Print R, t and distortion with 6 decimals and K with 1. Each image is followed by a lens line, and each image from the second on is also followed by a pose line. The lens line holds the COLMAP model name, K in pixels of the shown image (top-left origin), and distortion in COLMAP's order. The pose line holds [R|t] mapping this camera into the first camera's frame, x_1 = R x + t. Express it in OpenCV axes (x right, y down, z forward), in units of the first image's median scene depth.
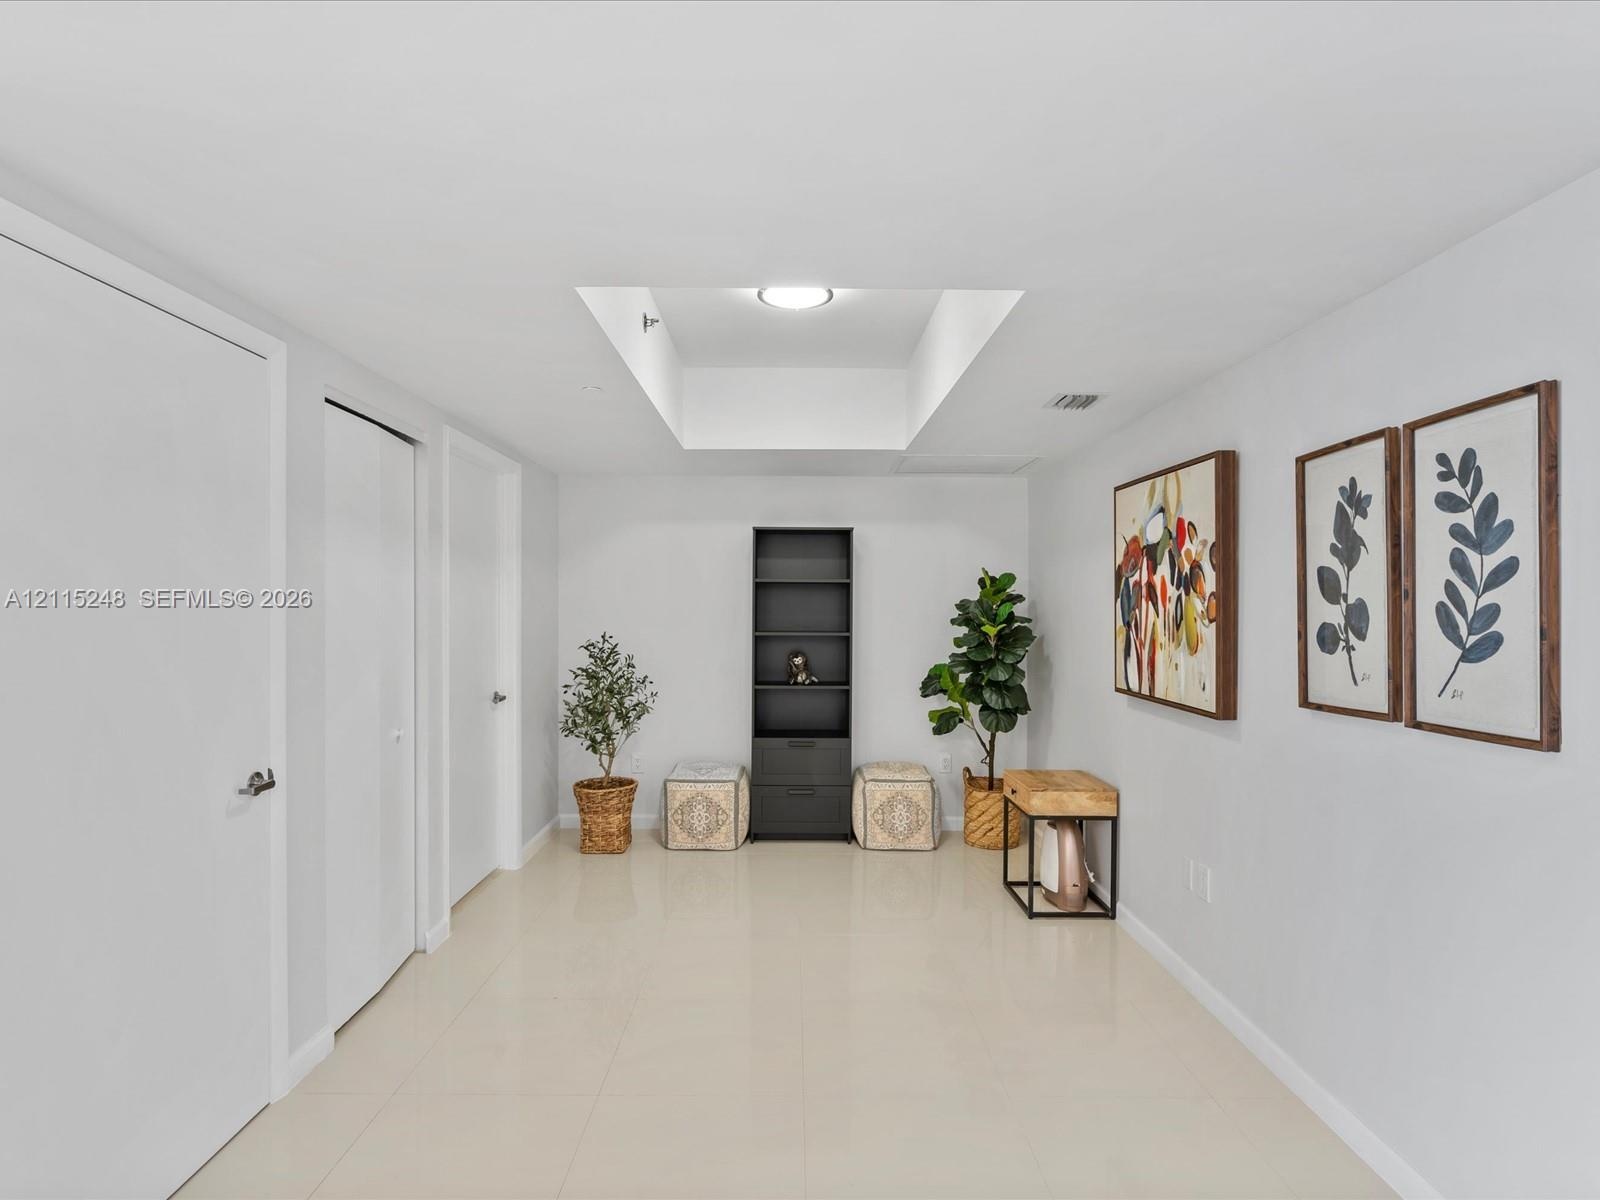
lens RADIAL K [[830.7, 0, 815.3], [0, 830.7, 608.4], [0, 0, 1]] dist [-0.010452, 0.001210]
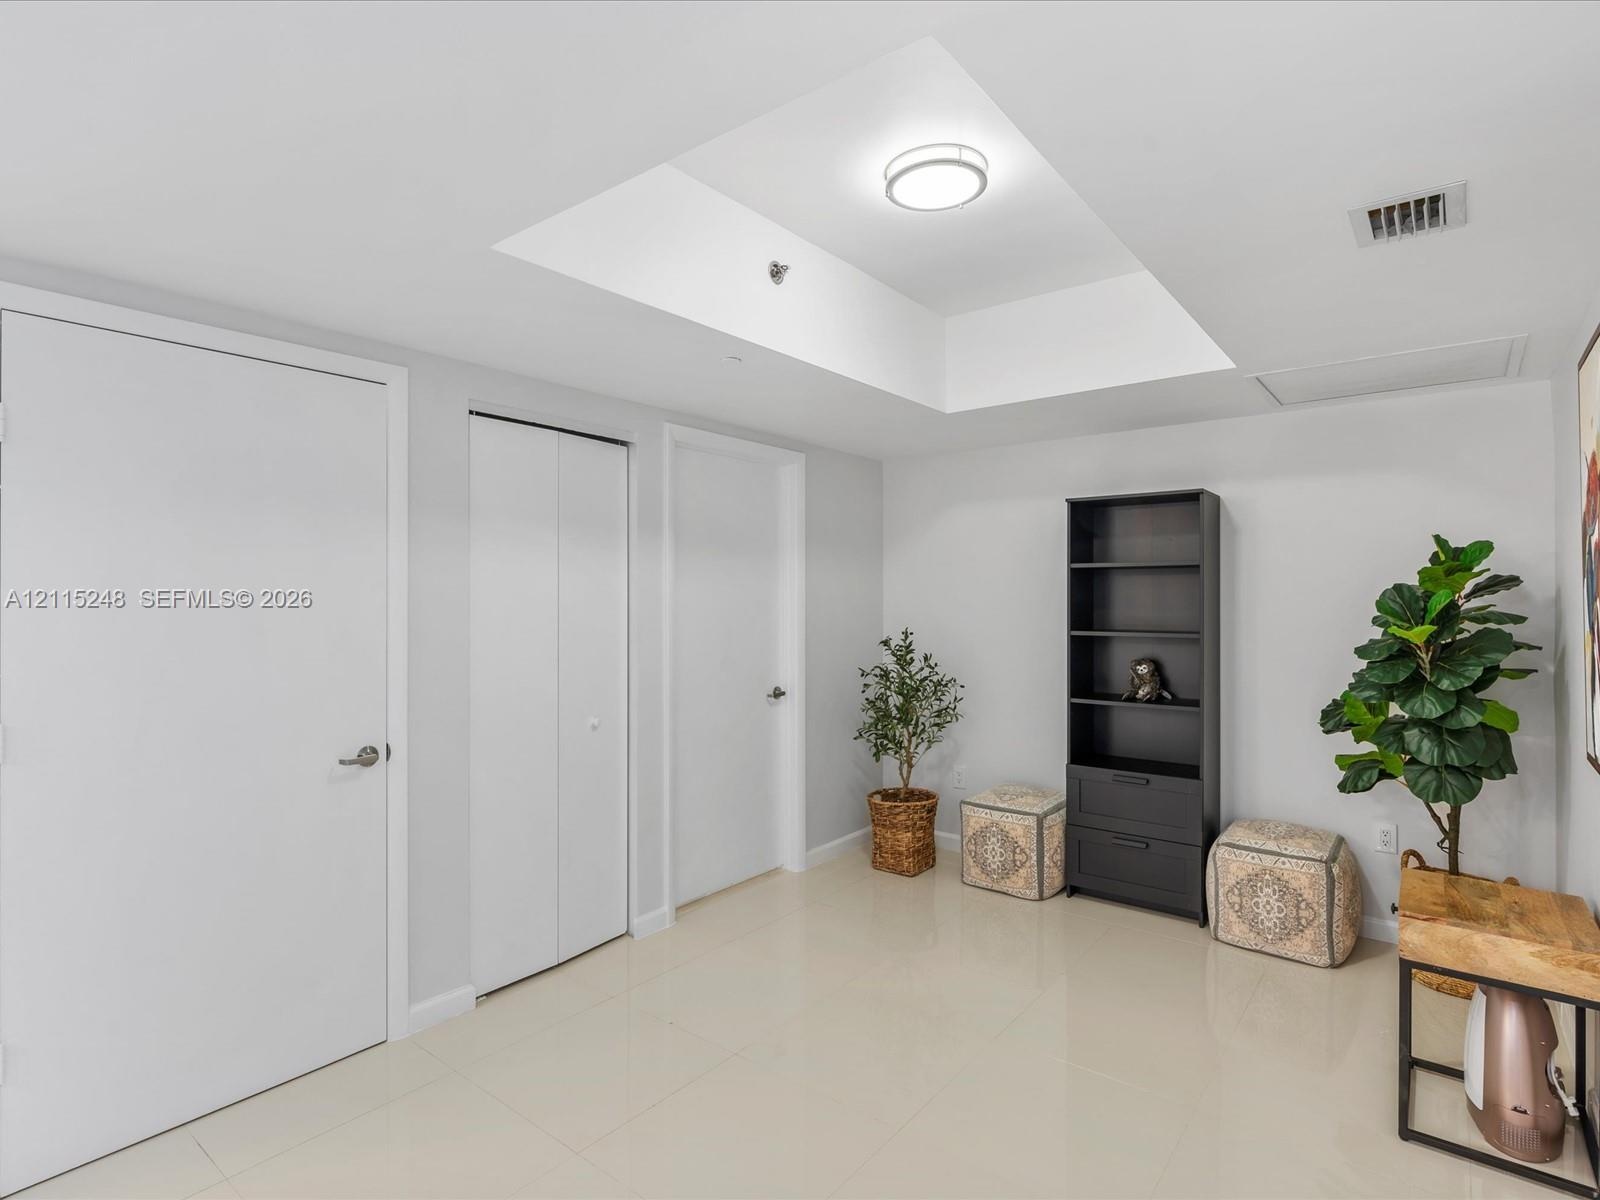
lens RADIAL K [[830.7, 0, 797.6], [0, 830.7, 591.8], [0, 0, 1]] dist [-0.010452, 0.001210]
pose [[0.773091, -0.011987, -0.634182, 0.236574], [0.003868, 0.999892, -0.014185, 0.001571], [0.634283, 0.008513, 0.773054, 0.227855]]
